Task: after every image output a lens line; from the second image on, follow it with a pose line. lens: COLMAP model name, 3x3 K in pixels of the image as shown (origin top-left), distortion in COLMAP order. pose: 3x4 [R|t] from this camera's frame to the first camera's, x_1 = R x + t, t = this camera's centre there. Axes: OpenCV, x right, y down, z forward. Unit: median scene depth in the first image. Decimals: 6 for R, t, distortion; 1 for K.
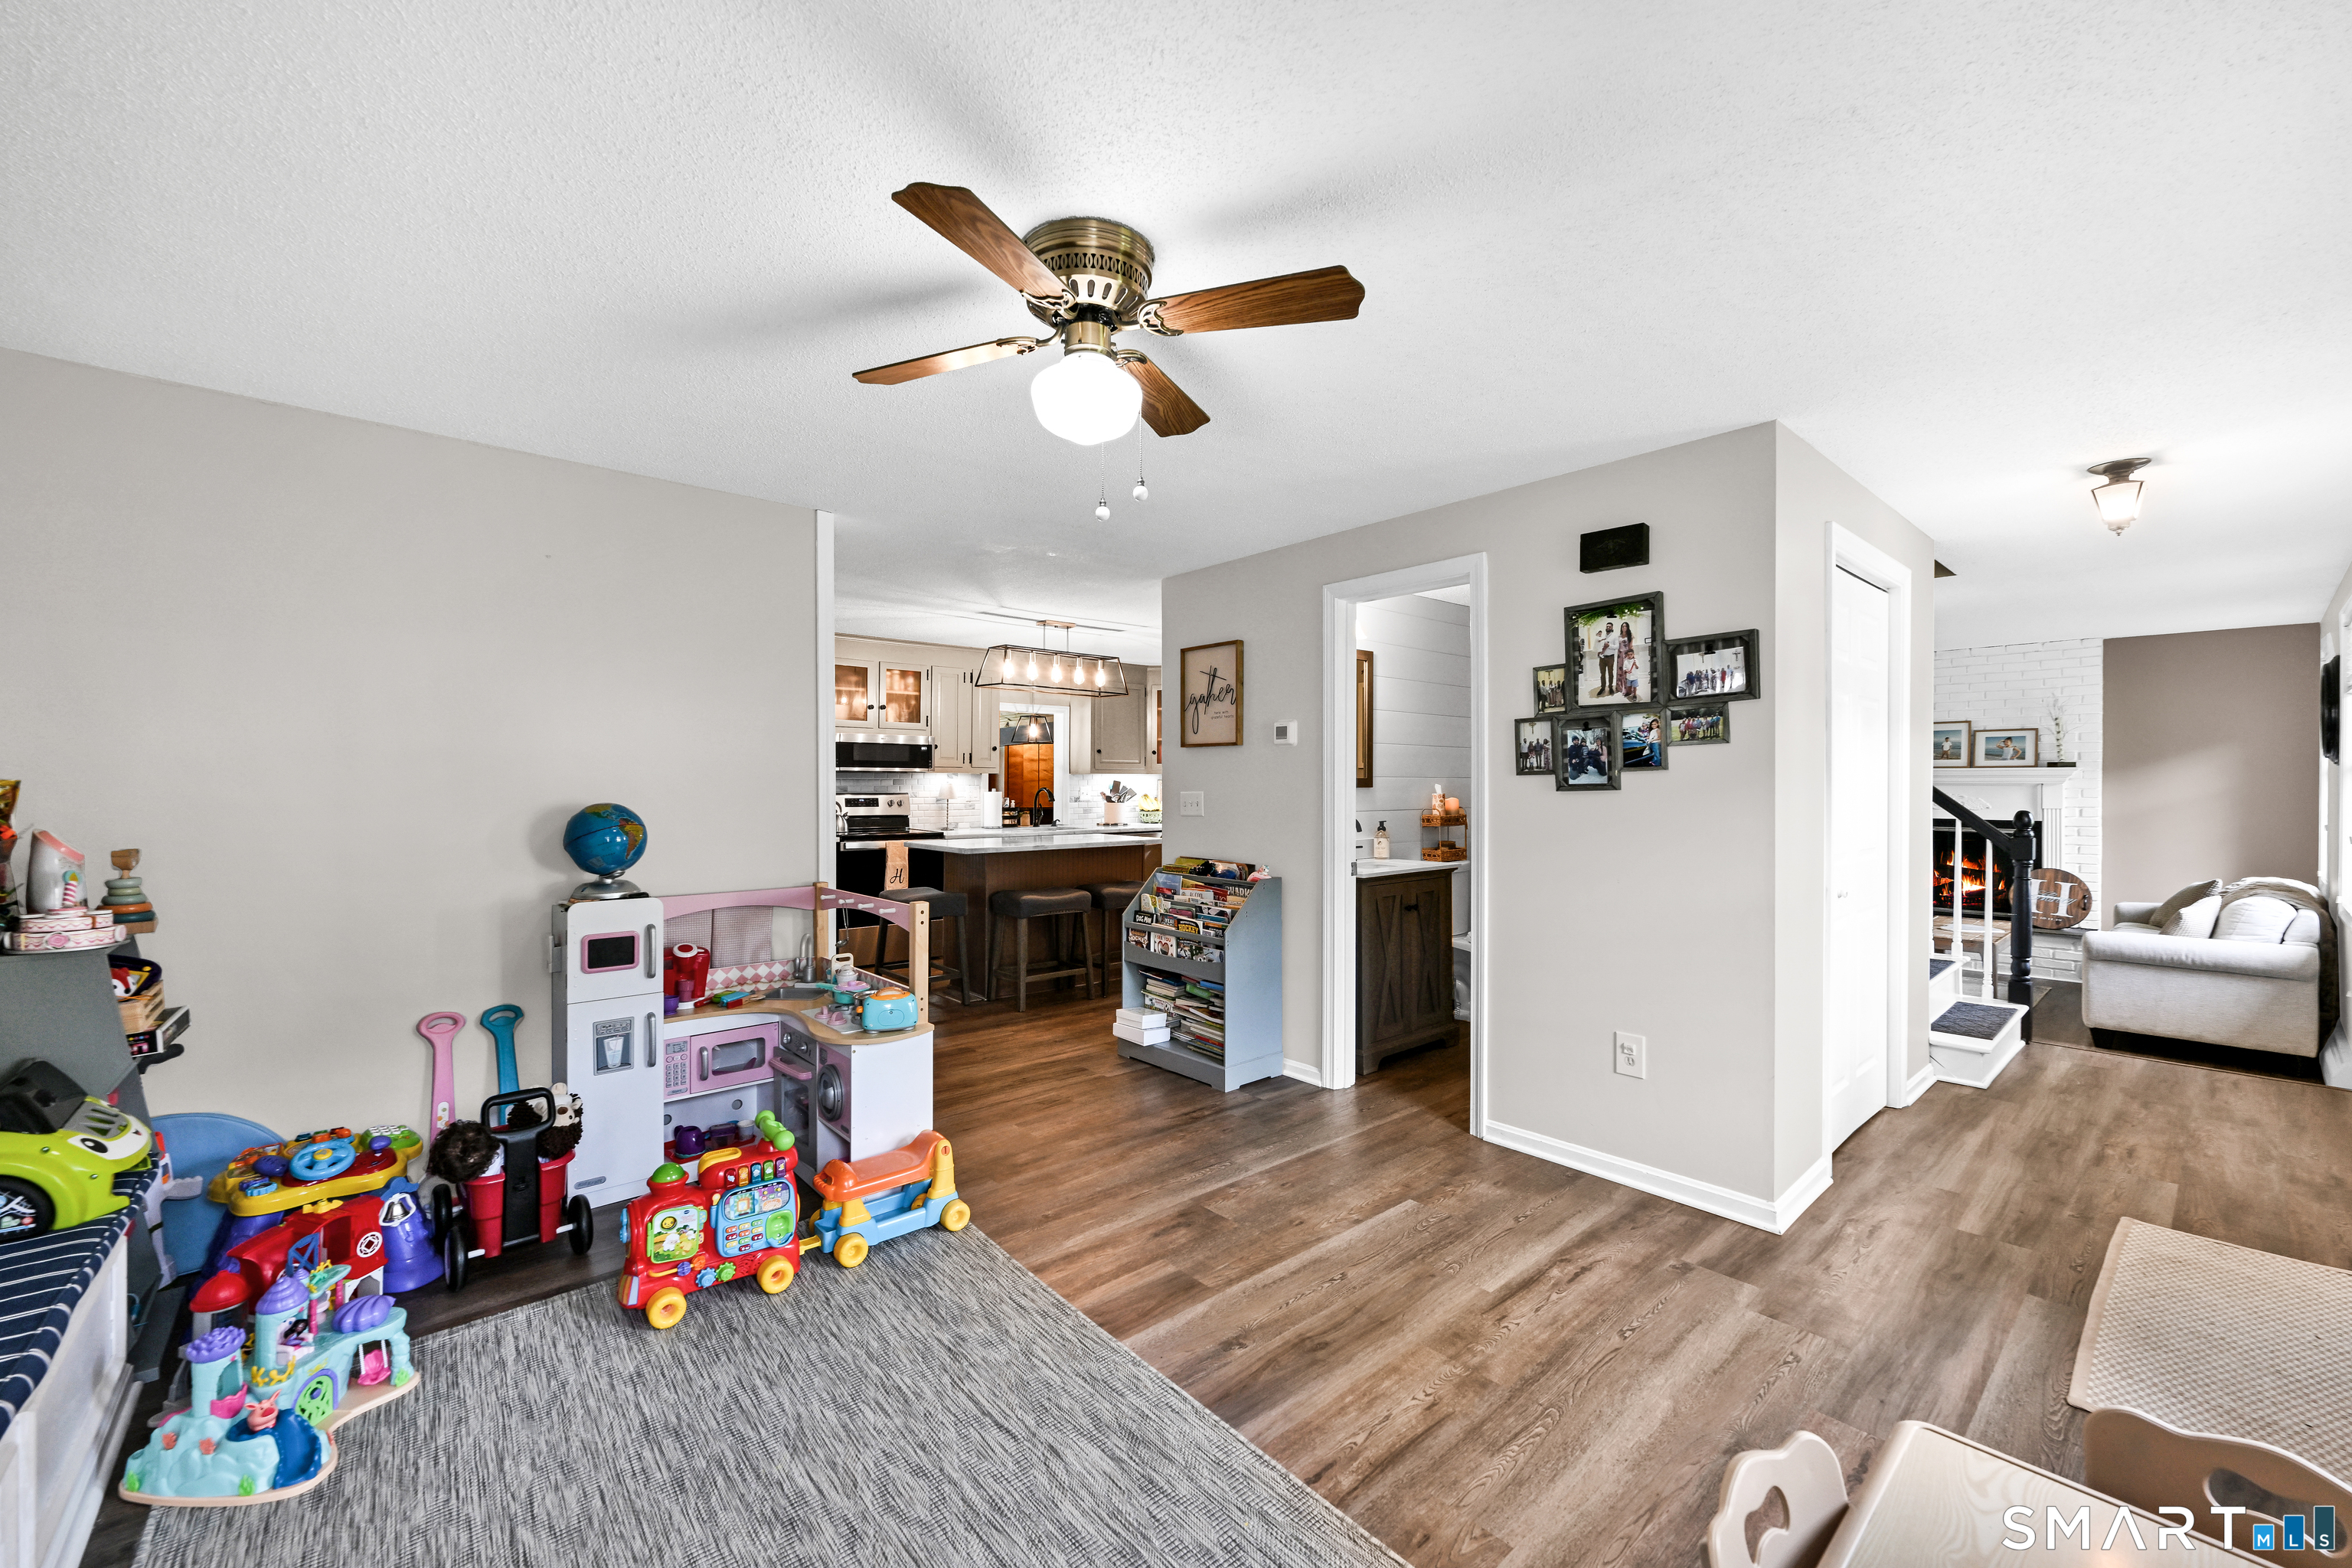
lens RADIAL K [[931.9, 0, 1177.5], [0, 931.9, 790.7], [0, 0, 1]] dist [-0.000081, 0.000122]
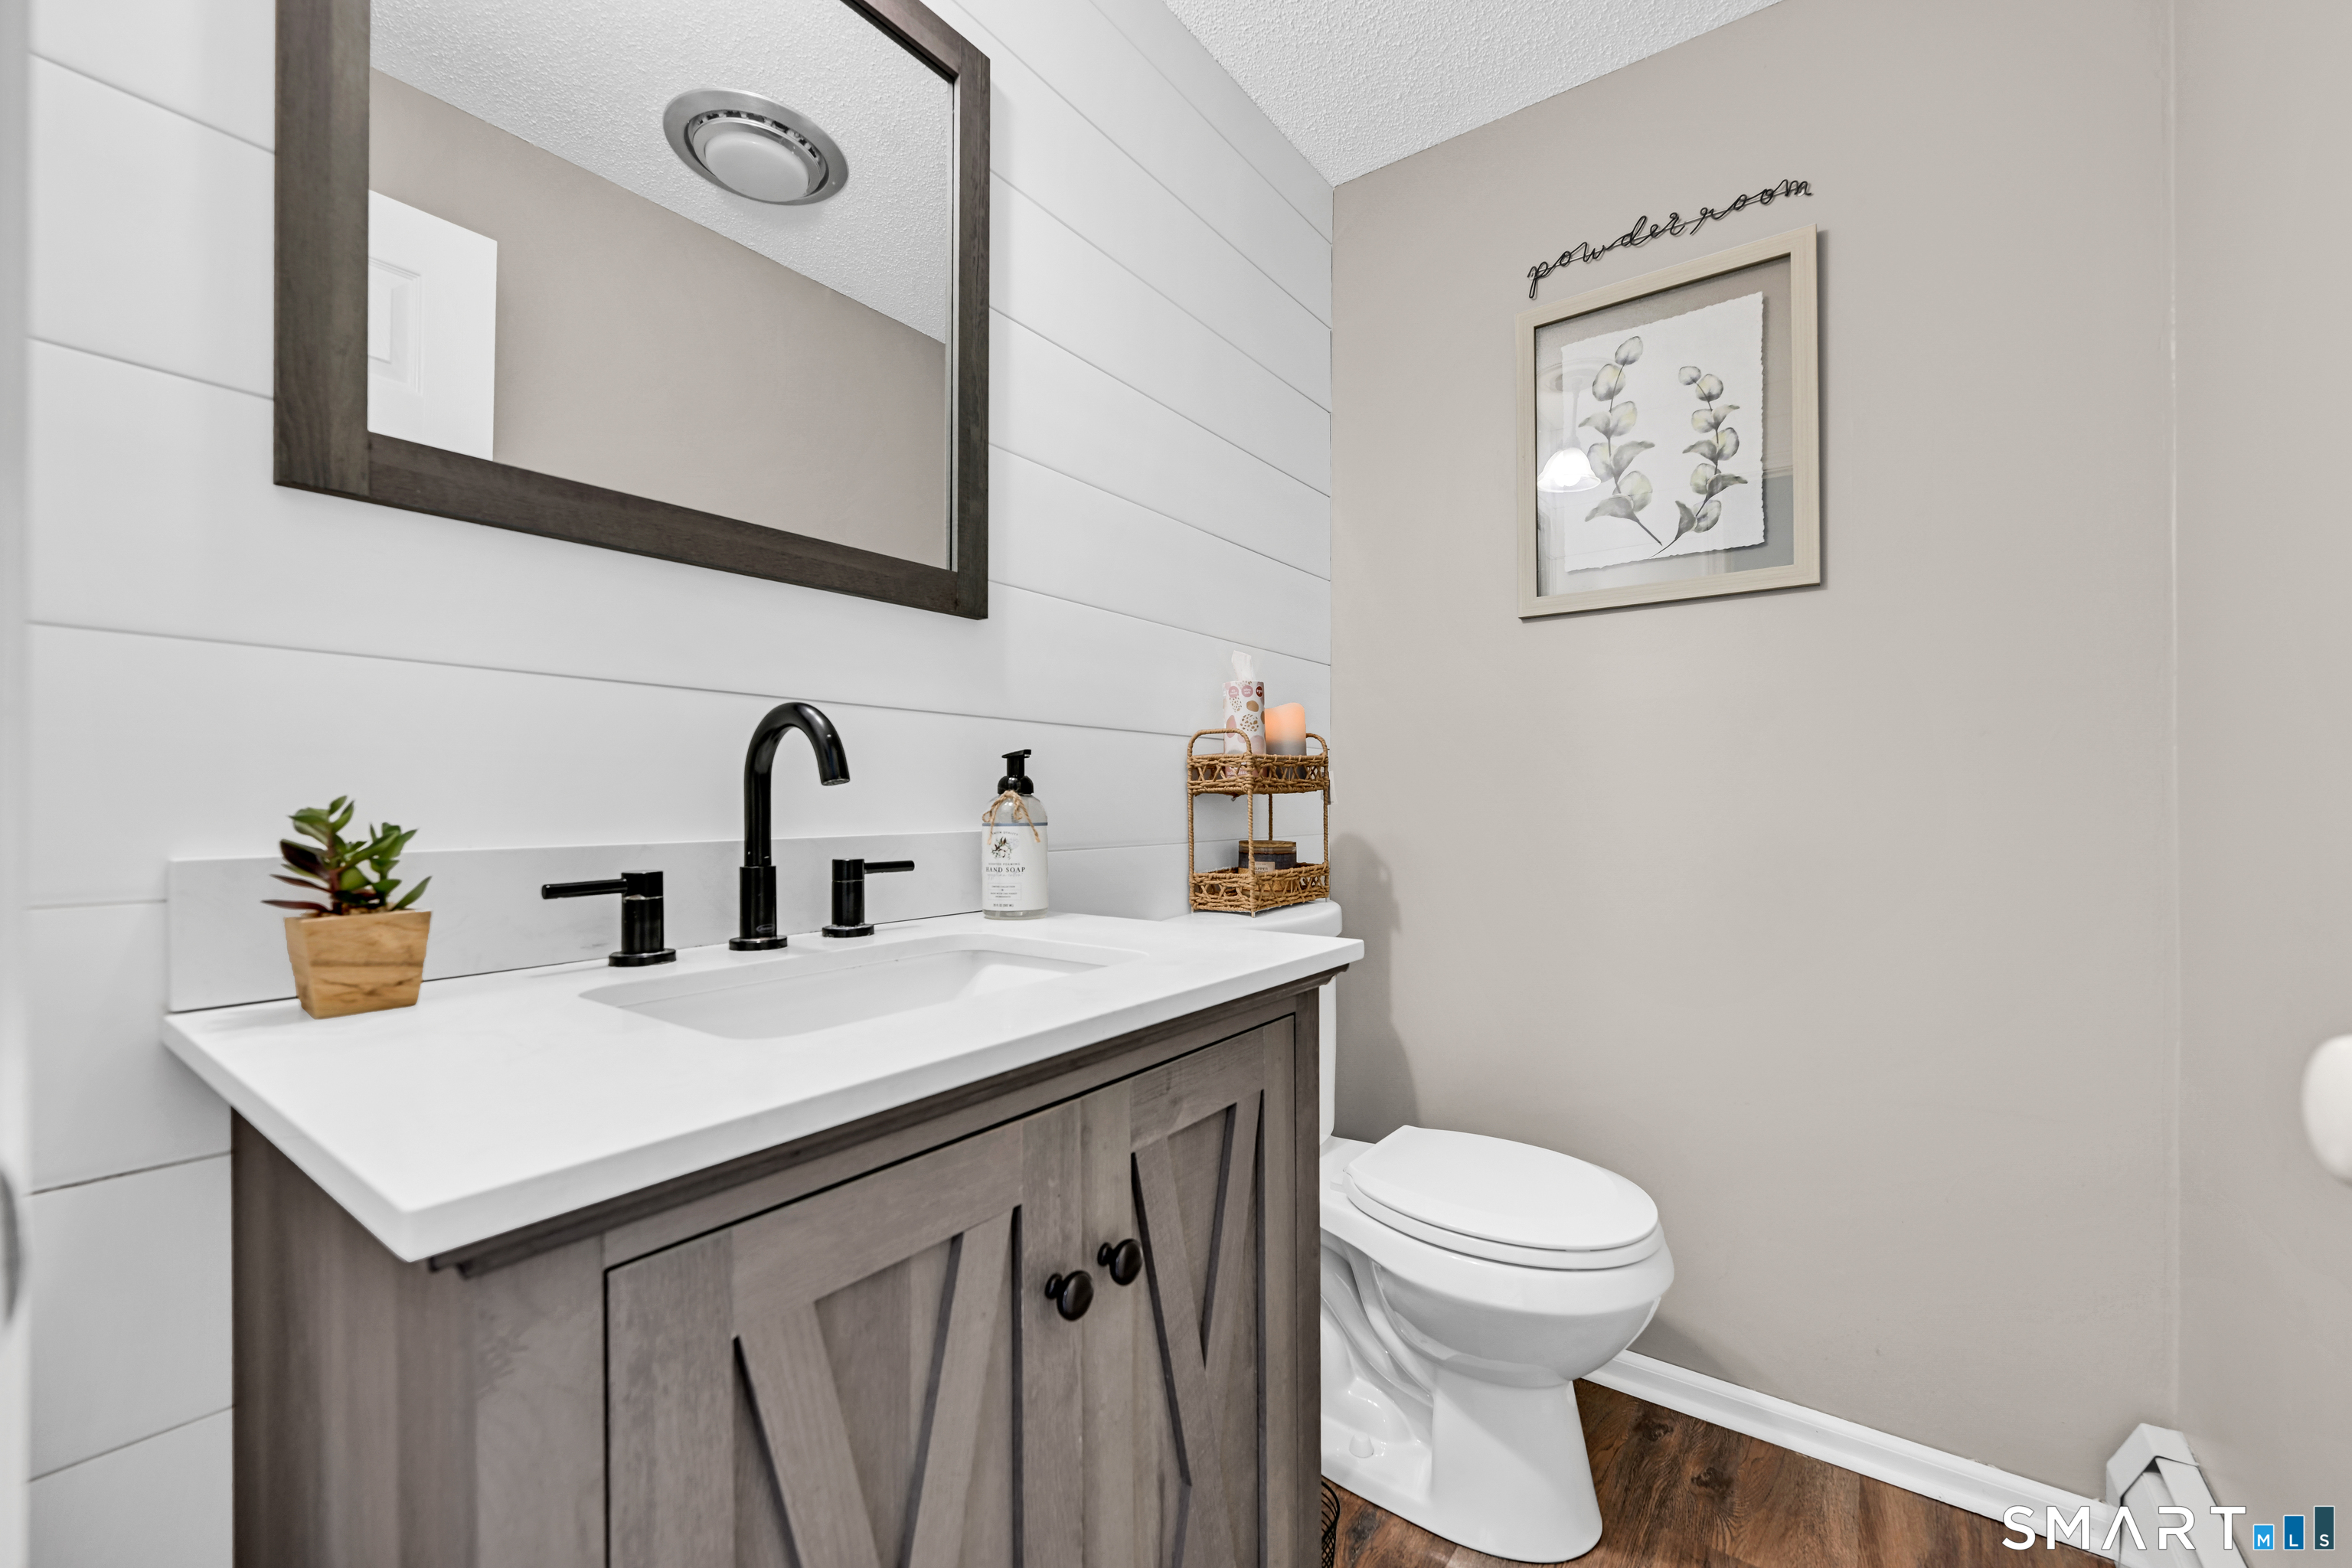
lens RADIAL K [[931.9, 0, 1177.5], [0, 931.9, 790.7], [0, 0, 1]] dist [-0.000081, 0.000122]
pose [[0.975219, 0.007530, 0.221114, 0.192303], [-0.003861, 0.999848, -0.017022, 0.042827], [-0.221209, 0.015747, 0.975099, 0.710513]]
